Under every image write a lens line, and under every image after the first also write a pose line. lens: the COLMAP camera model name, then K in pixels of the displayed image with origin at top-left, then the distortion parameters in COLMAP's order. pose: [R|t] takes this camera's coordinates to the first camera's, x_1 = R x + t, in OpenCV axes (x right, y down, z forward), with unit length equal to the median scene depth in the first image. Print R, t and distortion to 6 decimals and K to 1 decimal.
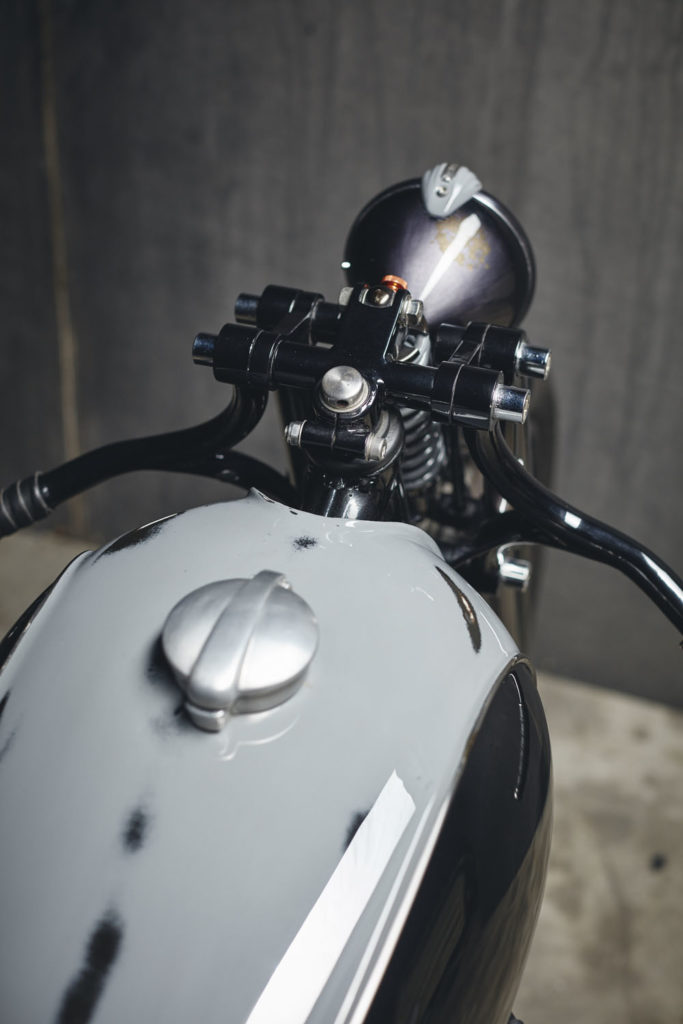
lens RADIAL K [[1534.7, 0, 341.5], [0, 1534.7, 512.0], [0, 0, 1]] dist [-0.135290, 0.033279]
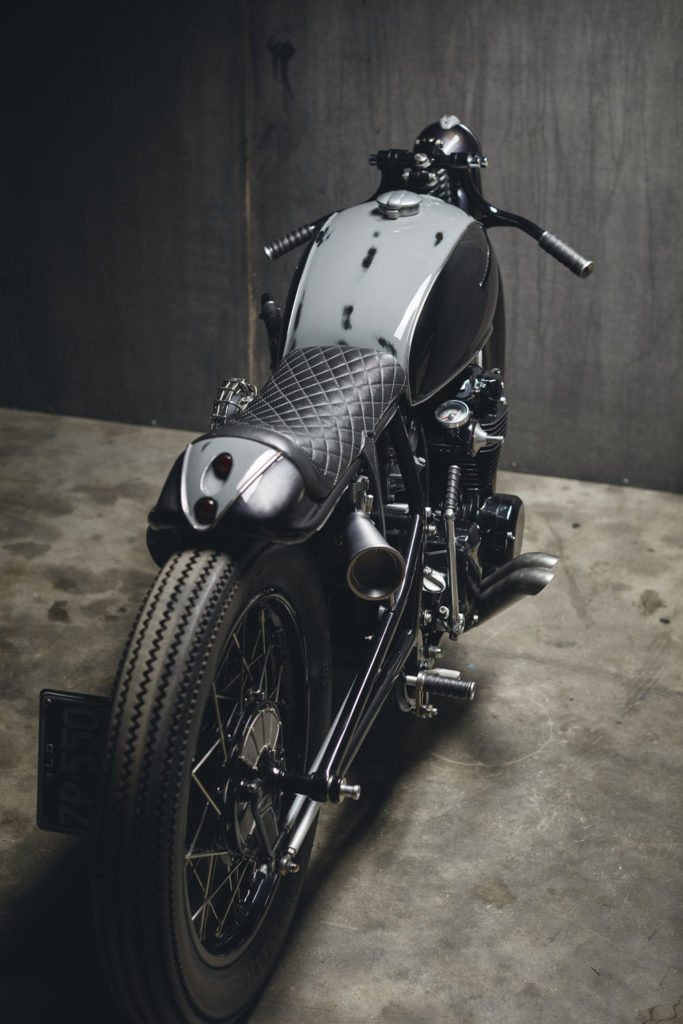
lens RADIAL K [[1534.7, 0, 341.5], [0, 1534.7, 512.0], [0, 0, 1]] dist [-0.135290, 0.033279]
pose [[0.998724, -0.049009, 0.012160, -0.127912], [0.050492, 0.971567, -0.231319, 0.729779], [-0.000478, 0.231638, 0.972802, -1.022379]]
